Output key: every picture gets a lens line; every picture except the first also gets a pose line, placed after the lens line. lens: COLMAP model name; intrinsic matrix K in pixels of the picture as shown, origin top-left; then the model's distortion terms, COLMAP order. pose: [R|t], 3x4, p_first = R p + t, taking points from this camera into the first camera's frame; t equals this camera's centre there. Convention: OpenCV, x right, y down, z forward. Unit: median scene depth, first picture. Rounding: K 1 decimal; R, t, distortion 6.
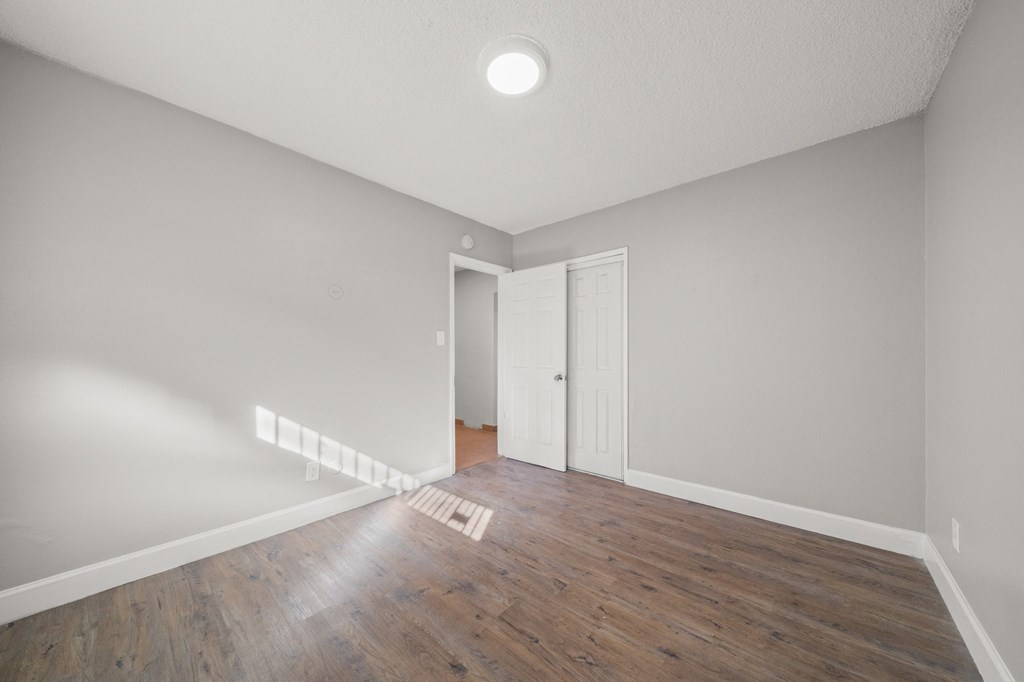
lens RADIAL K [[352.2, 0, 512.6], [0, 352.2, 348.5], [0, 0, 1]] dist [0.001997, -0.000166]
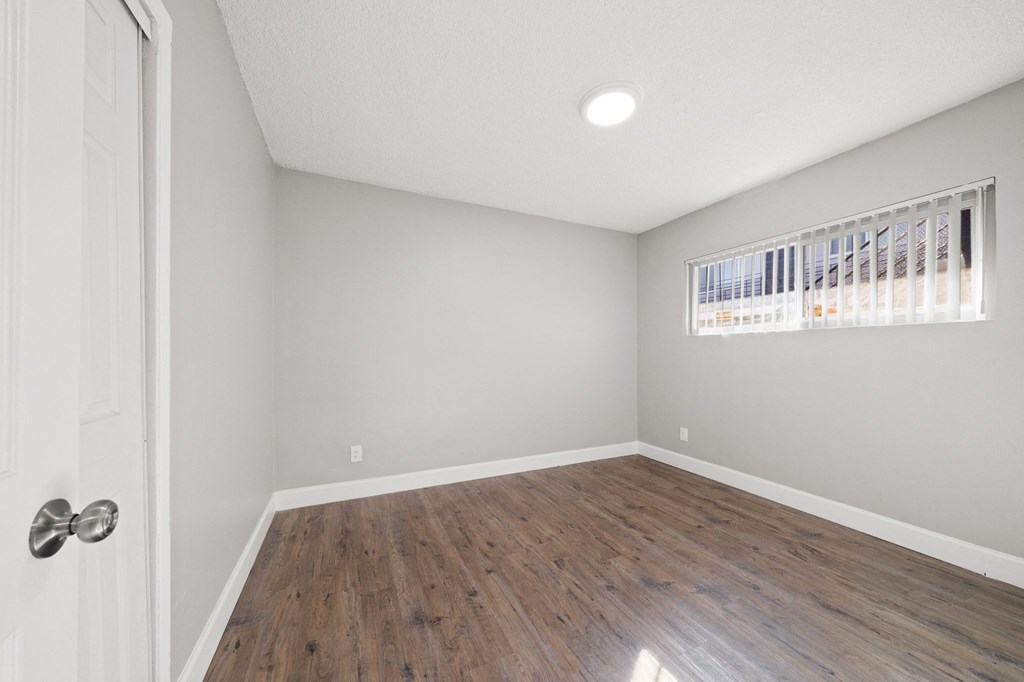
lens RADIAL K [[352.2, 0, 512.2], [0, 352.2, 351.6], [0, 0, 1]] dist [0.001997, -0.000166]
pose [[-0.917454, 0.003160, 0.397830, -0.160947], [-0.005400, 0.999777, -0.020394, 0.035905], [-0.397805, -0.020859, -0.917233, 1.991320]]
